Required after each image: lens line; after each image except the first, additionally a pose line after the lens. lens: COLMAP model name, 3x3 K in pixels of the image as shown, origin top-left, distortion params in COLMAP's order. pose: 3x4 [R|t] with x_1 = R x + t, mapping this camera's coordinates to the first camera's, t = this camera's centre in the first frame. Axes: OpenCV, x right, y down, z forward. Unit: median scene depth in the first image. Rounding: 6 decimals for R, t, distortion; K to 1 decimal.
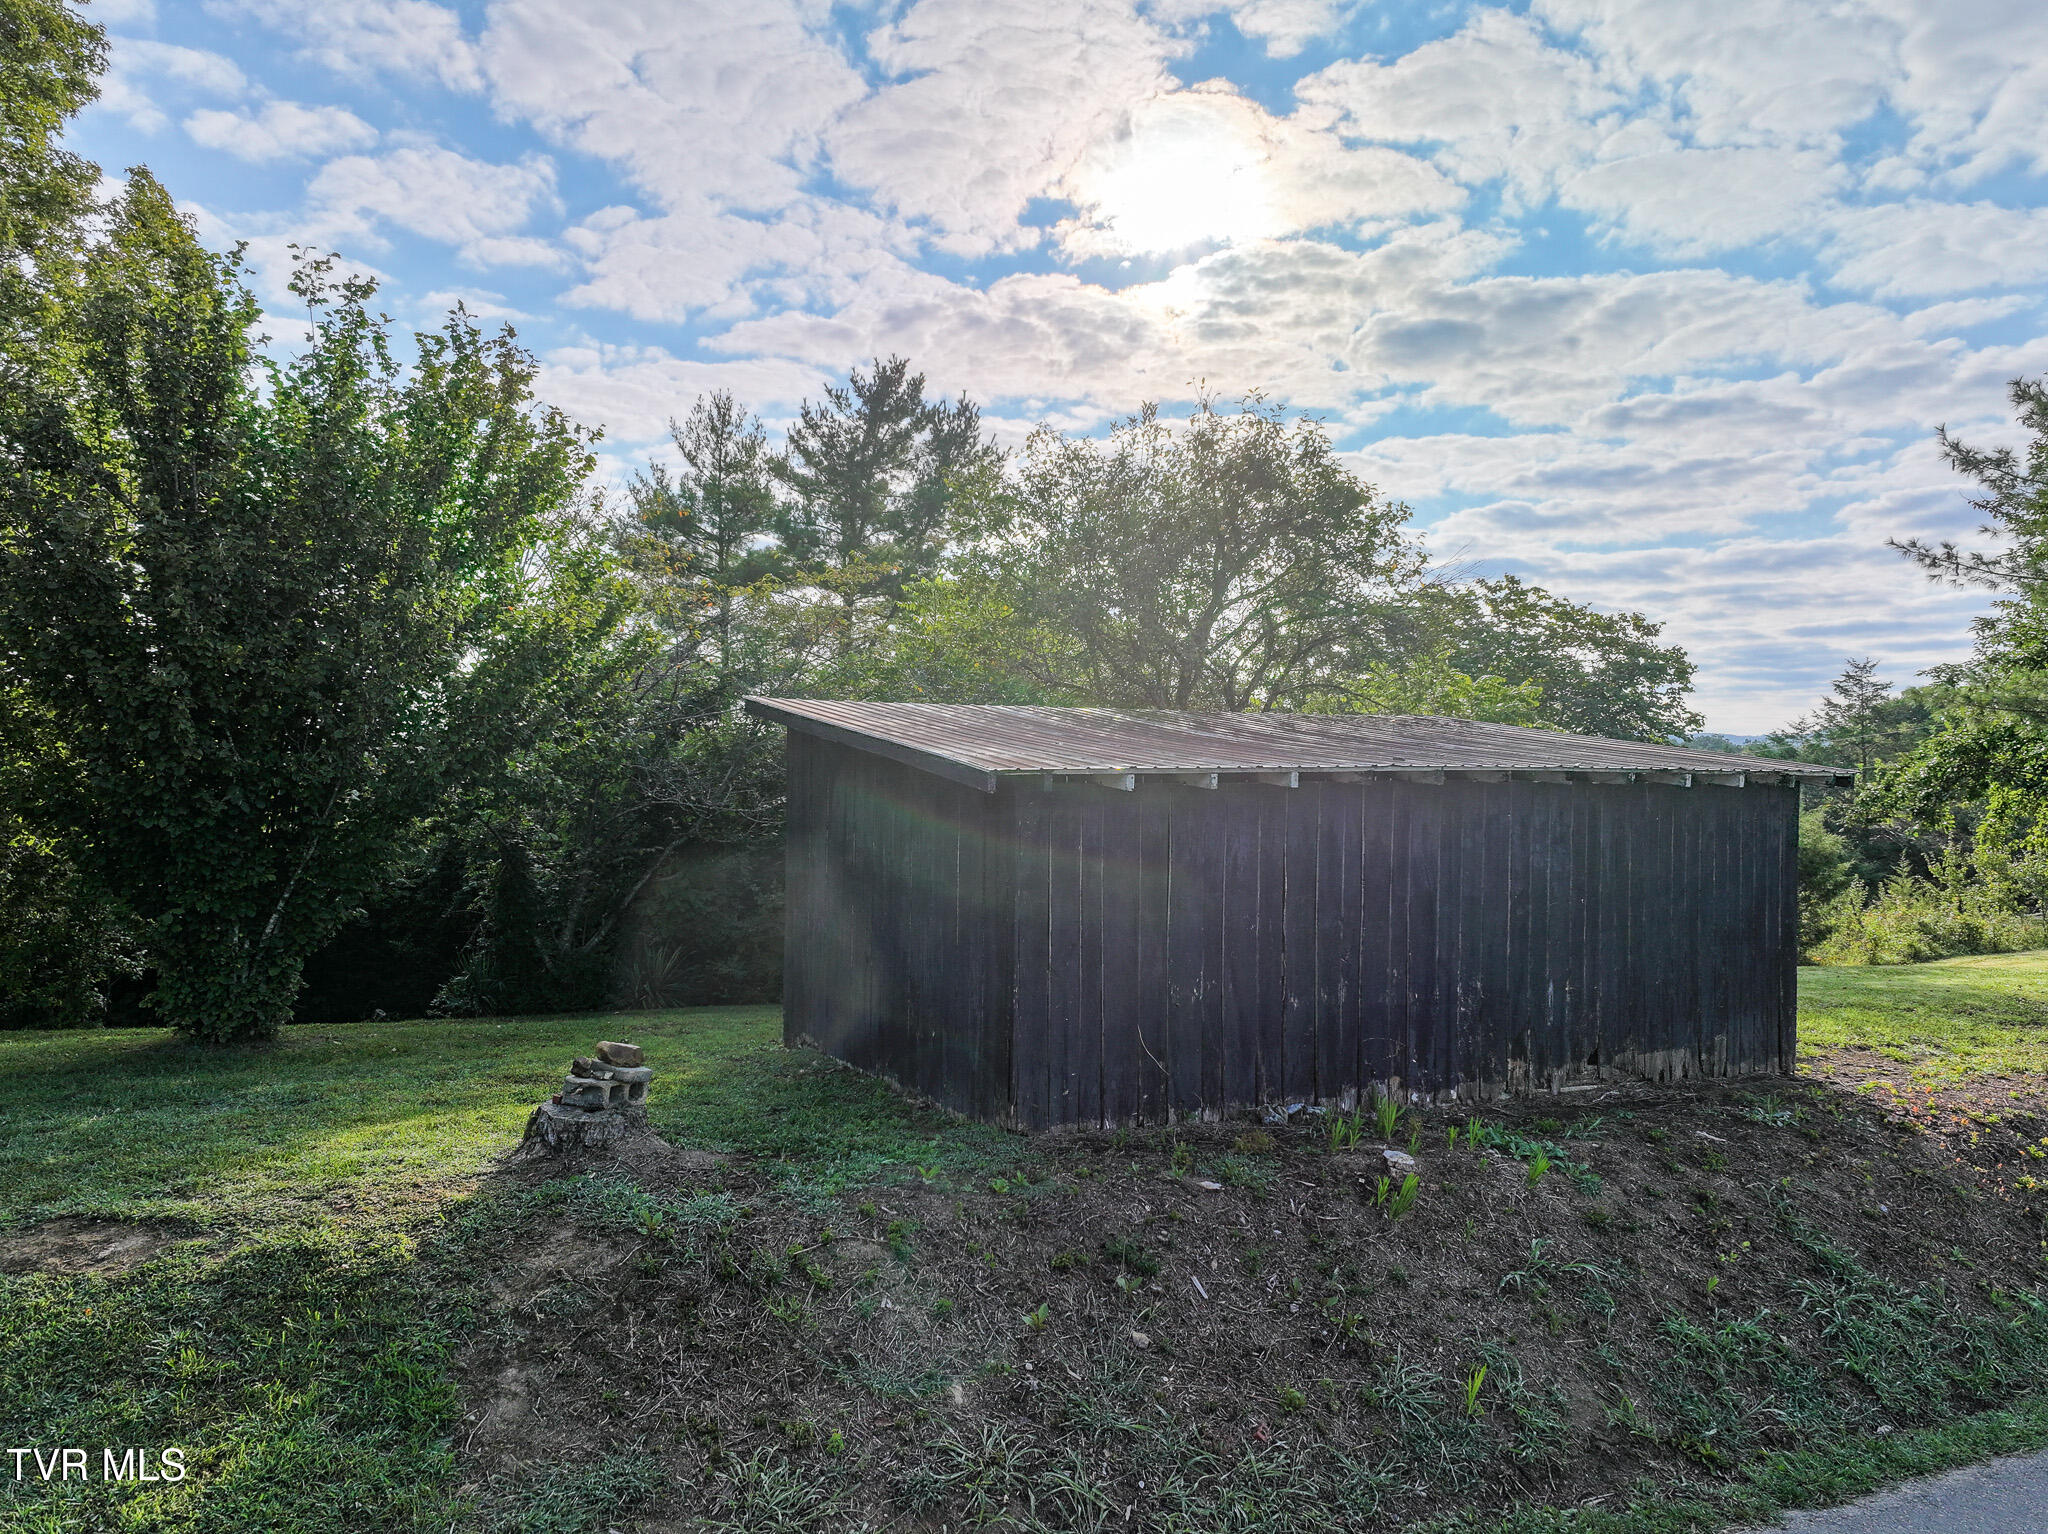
lens RADIAL K [[1435.2, 0, 1032.8], [0, 1435.2, 762.2], [0, 0, 1]] dist [-0.002761, 0.016652]
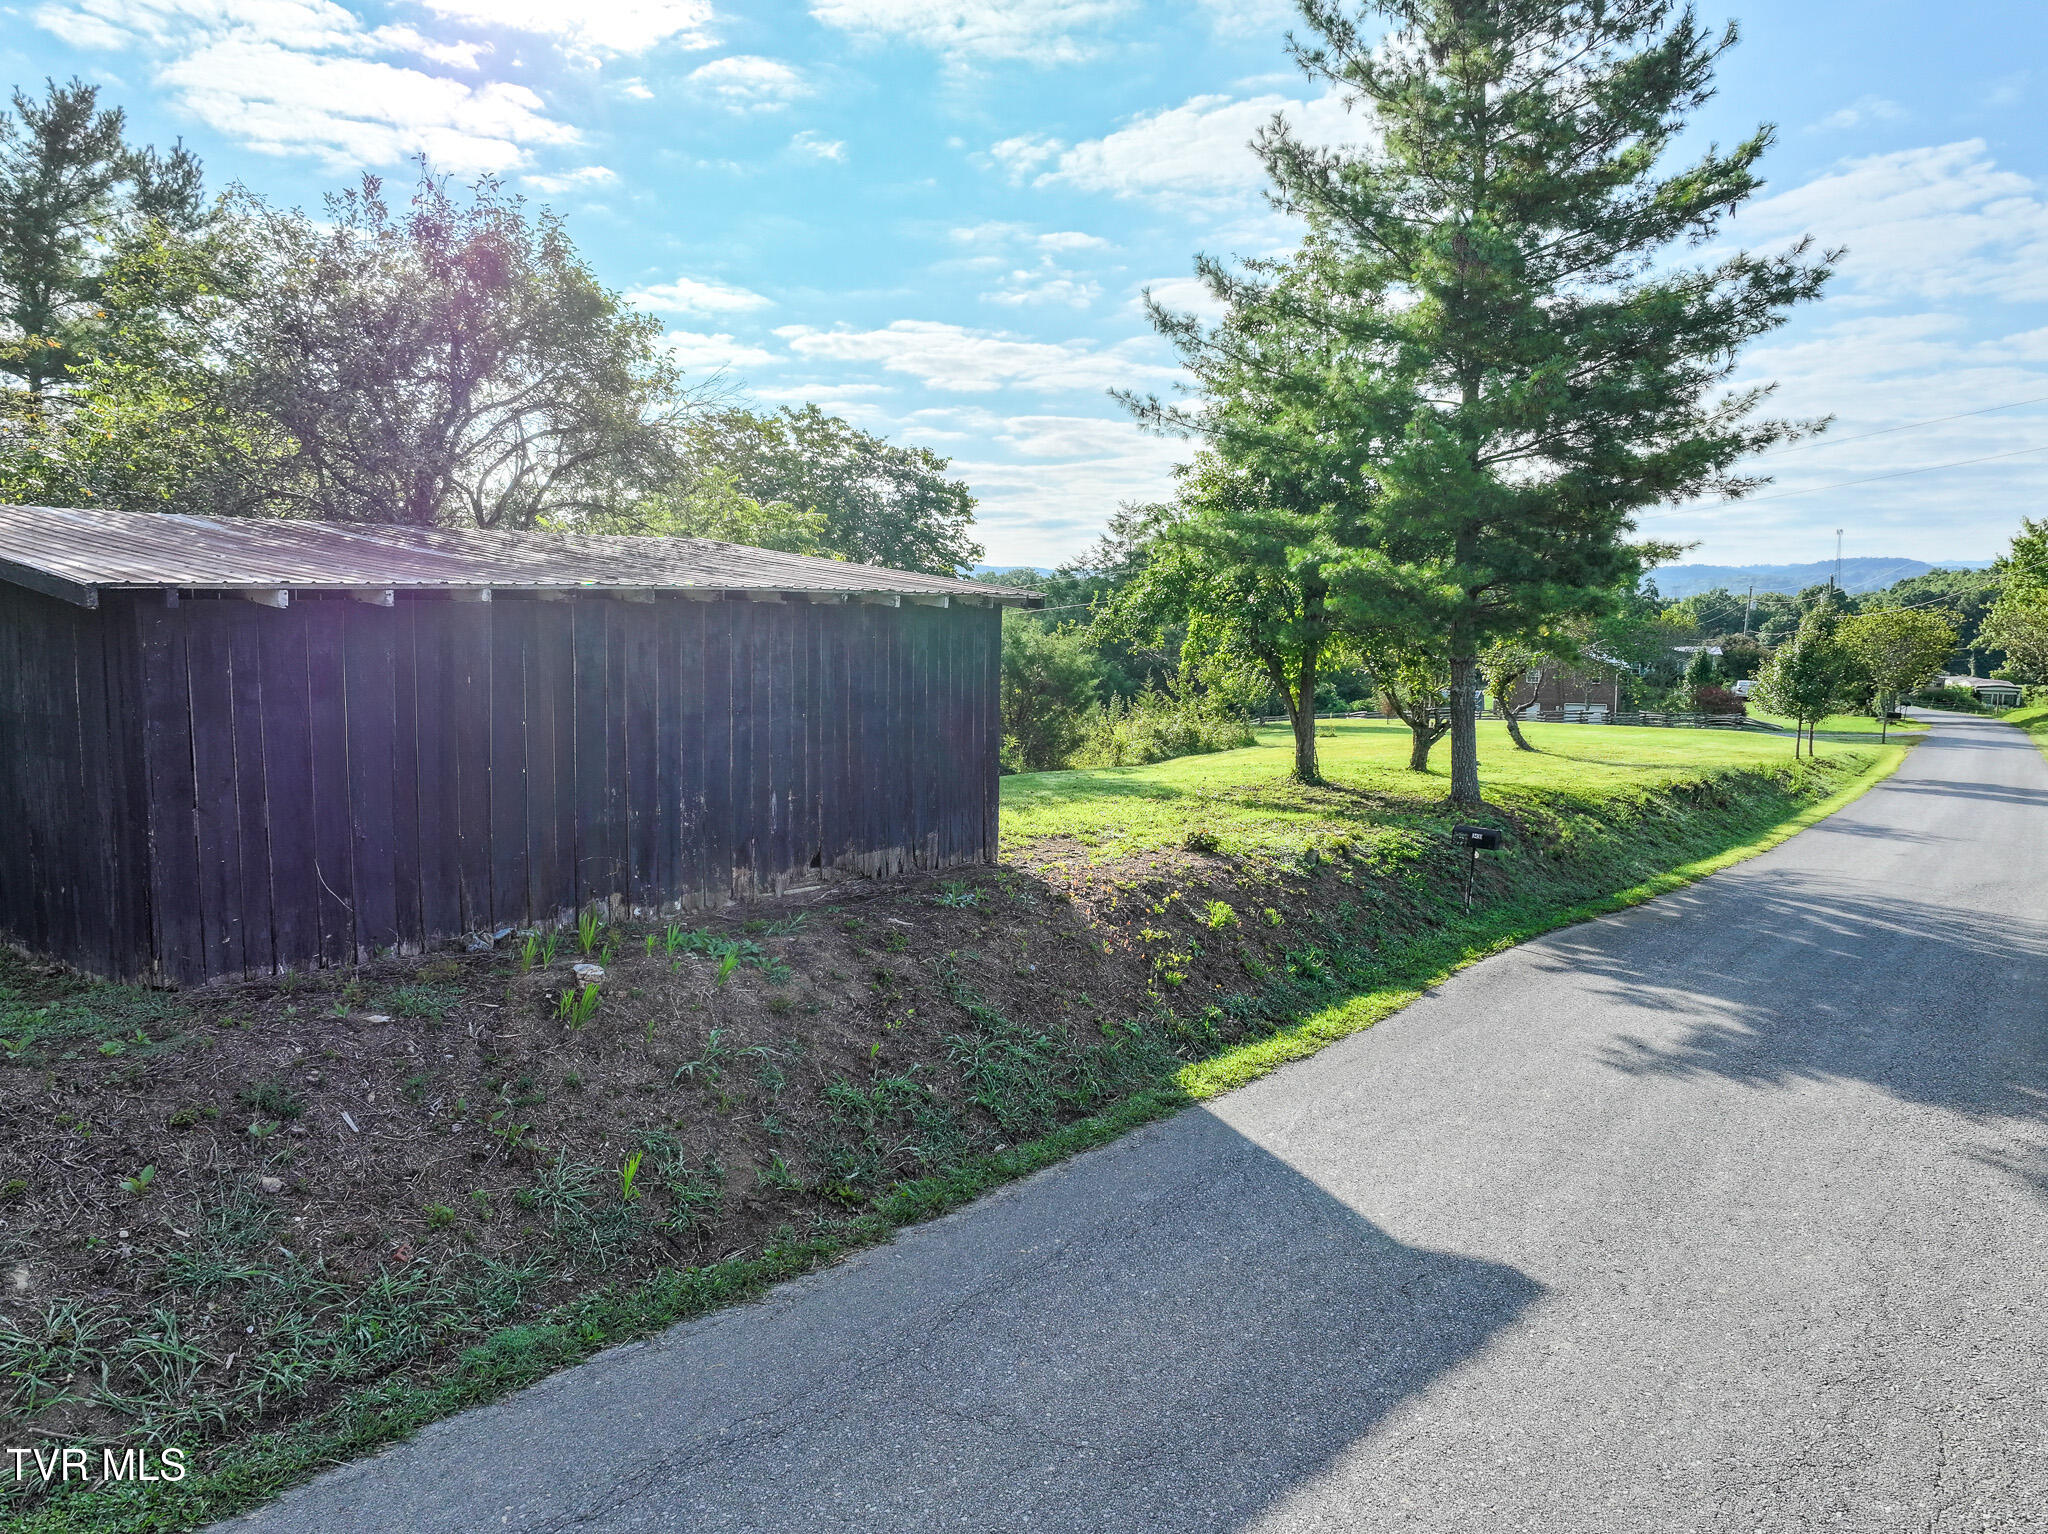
lens RADIAL K [[1435.2, 0, 1032.8], [0, 1435.2, 762.2], [0, 0, 1]] dist [-0.002761, 0.016652]
pose [[0.902490, -0.044809, 0.428374, 0.100062], [-0.006239, 0.993109, 0.117027, 0.007511], [-0.430666, -0.108288, 0.895991, -0.028659]]
